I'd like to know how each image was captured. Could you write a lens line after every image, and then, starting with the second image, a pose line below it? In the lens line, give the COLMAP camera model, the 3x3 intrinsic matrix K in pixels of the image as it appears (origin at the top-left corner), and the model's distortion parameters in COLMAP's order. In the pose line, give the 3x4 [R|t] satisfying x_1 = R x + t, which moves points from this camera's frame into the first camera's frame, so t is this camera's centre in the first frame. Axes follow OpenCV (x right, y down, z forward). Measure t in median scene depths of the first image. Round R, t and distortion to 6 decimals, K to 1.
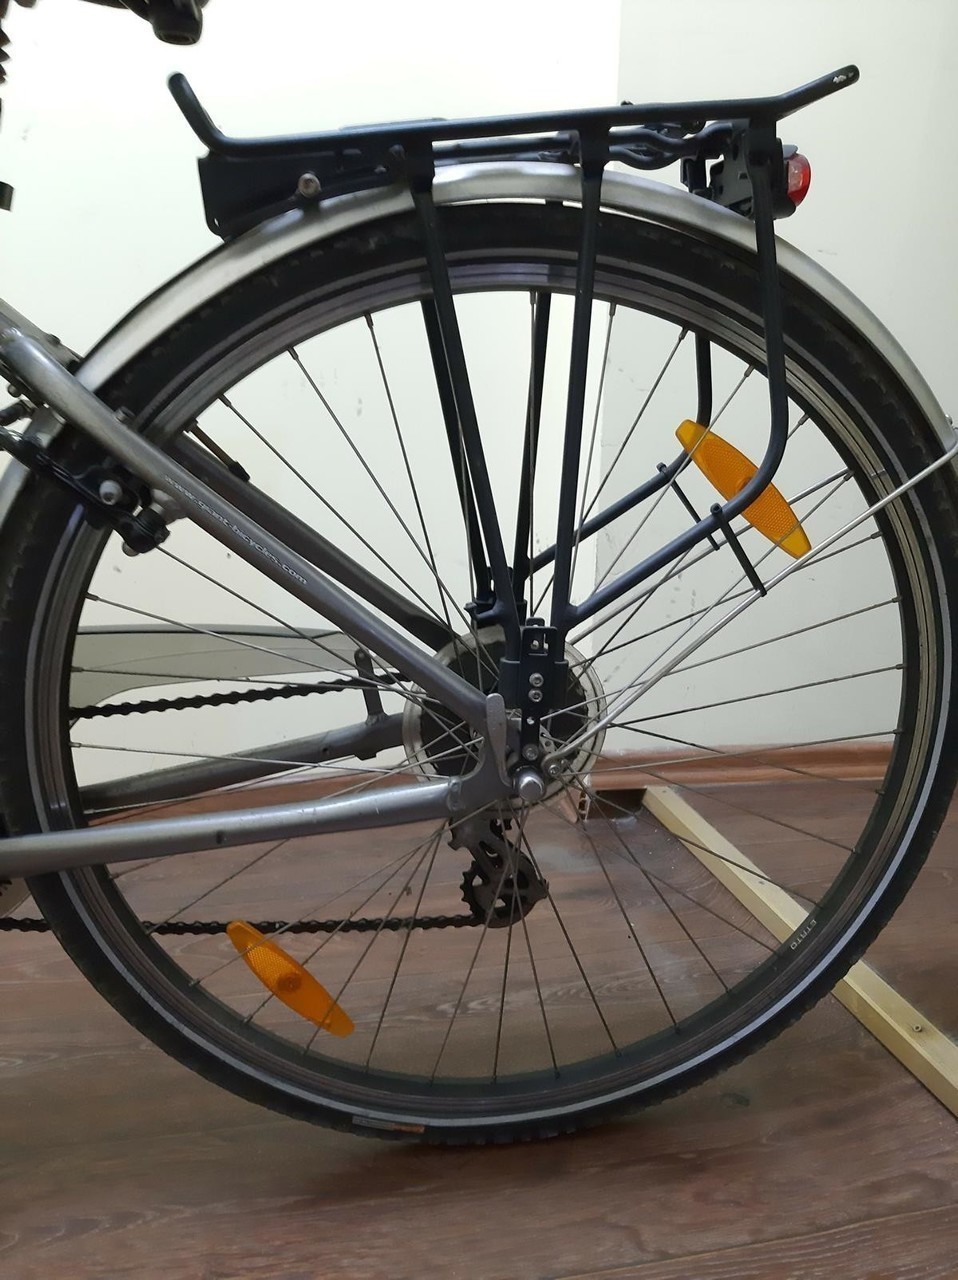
lens RADIAL K [[999.0, 0, 474.6], [0, 999.0, 634.7], [0, 0, 1]] dist [0.055937, -0.117398]
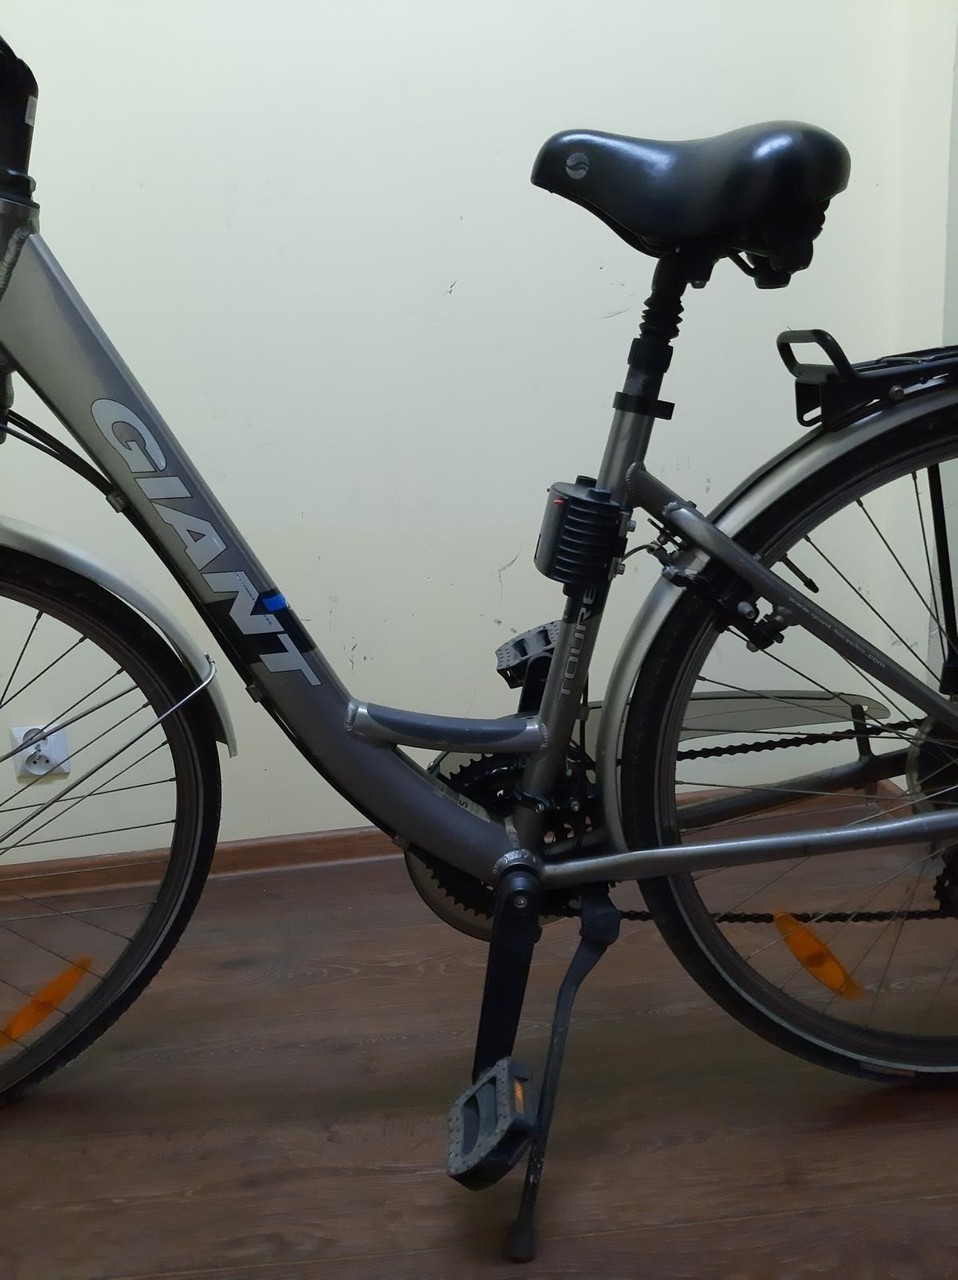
lens RADIAL K [[999.0, 0, 474.6], [0, 999.0, 634.7], [0, 0, 1]] dist [0.055937, -0.117398]
pose [[0.990994, -0.034571, -0.129370, -0.448924], [0.033036, 0.999356, -0.013995, -0.078286], [0.129770, 0.009595, 0.991498, -0.380384]]
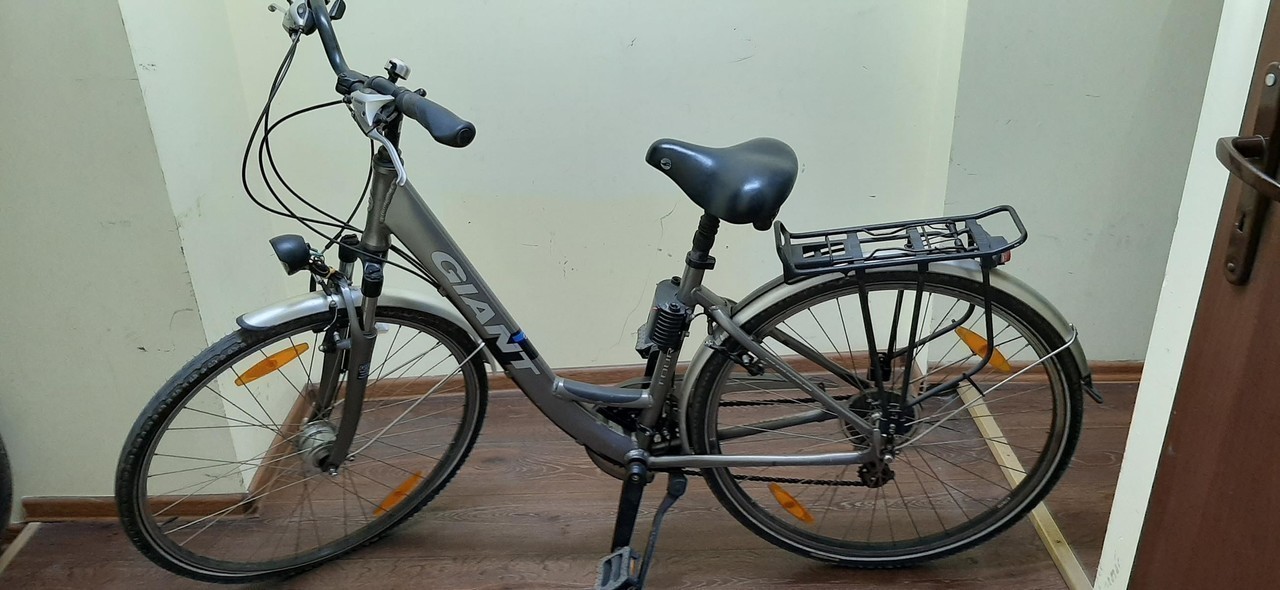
lens RADIAL K [[996.7, 0, 639.9], [0, 996.7, 271.4], [0, 0, 1]] dist [0.109920, -0.191319]
pose [[0.980172, 0.047177, -0.192453, -0.092316], [-0.000407, 0.971722, 0.236130, -0.865130], [0.198151, -0.231369, 0.952473, -1.434026]]
